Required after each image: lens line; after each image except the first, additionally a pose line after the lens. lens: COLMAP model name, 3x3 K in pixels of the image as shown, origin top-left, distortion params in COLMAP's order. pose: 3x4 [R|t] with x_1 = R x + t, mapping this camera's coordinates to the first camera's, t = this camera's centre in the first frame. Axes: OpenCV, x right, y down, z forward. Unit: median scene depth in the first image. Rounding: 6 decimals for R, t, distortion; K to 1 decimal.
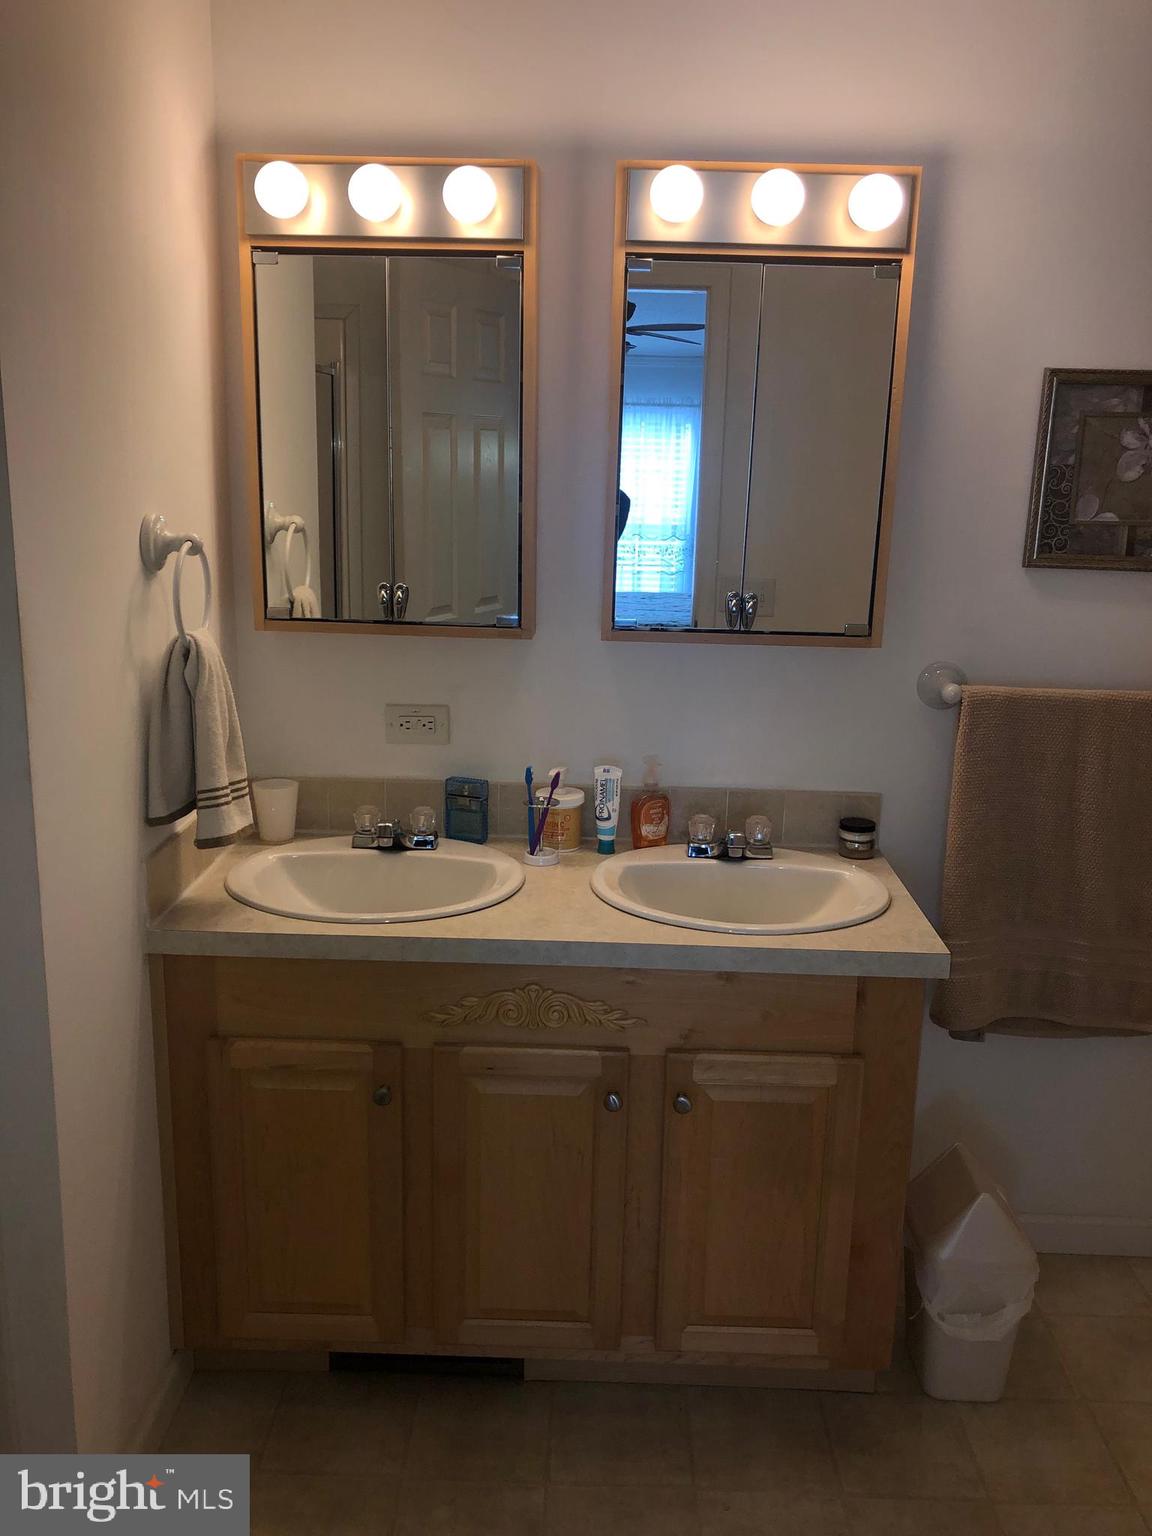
lens RADIAL K [[1275.4, 0, 571.7], [0, 1275.4, 757.2], [0, 0, 1]] dist [0.038997, -0.034238]
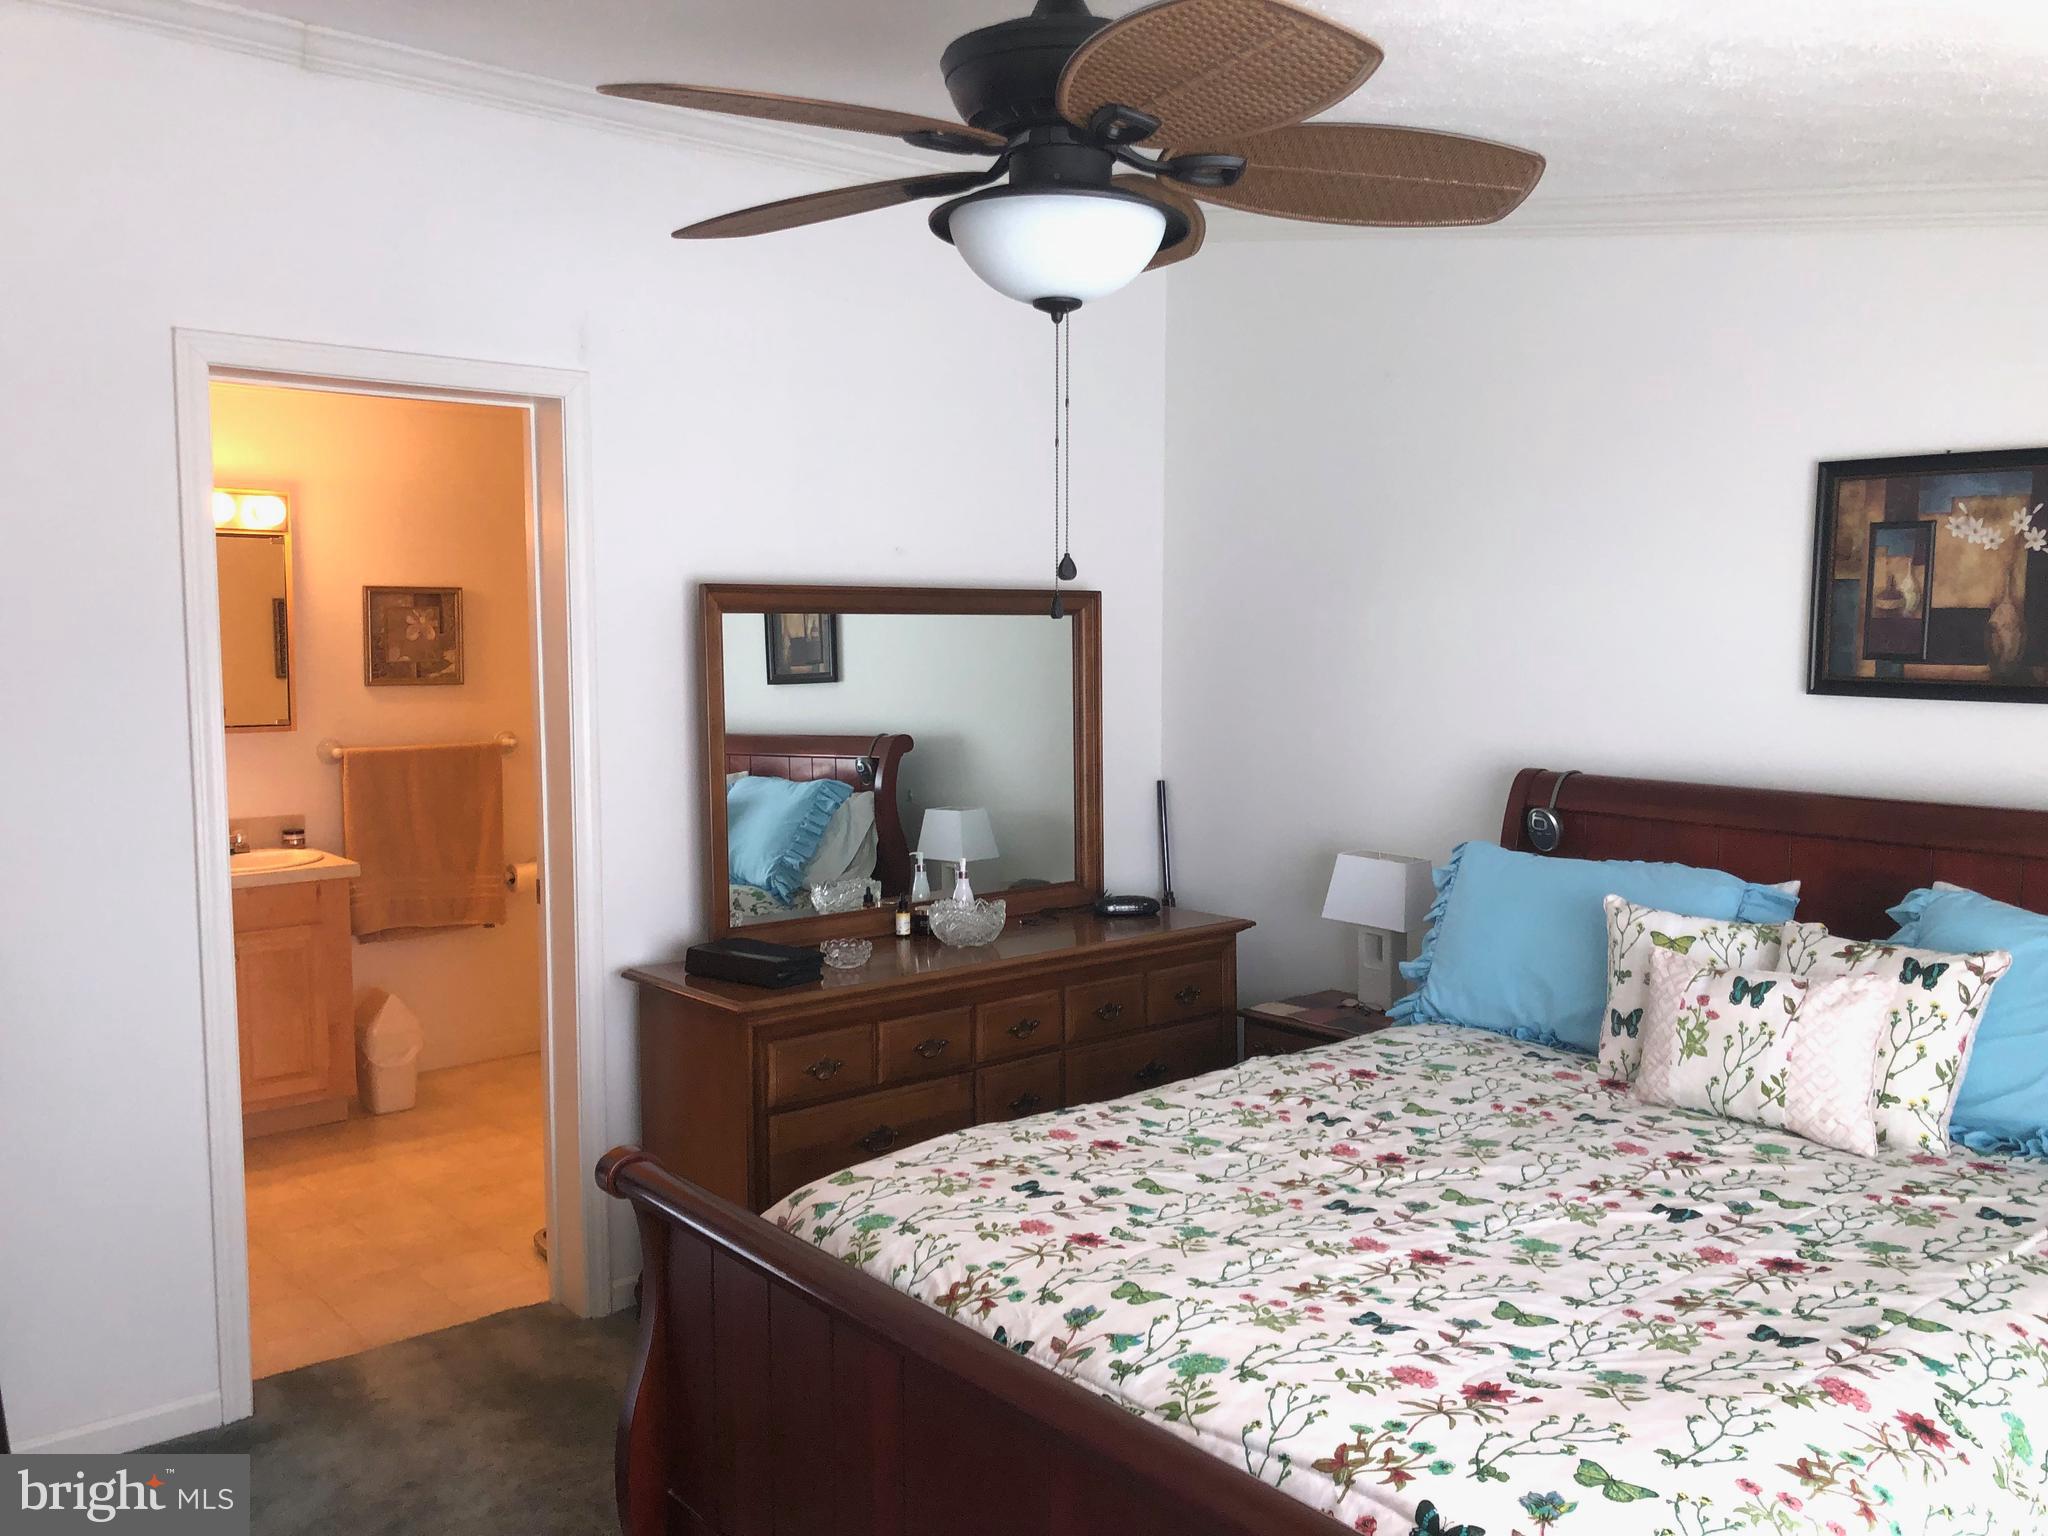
lens RADIAL K [[1700.5, 0, 1013.8], [0, 1700.5, 764.0], [0, 0, 1]] dist [0.038997, -0.034238]
pose [[0.745176, -0.079053, 0.662166, -0.650471], [0.166424, 0.983576, -0.069864, 0.318679], [-0.645767, 0.162261, 0.746094, -1.570823]]
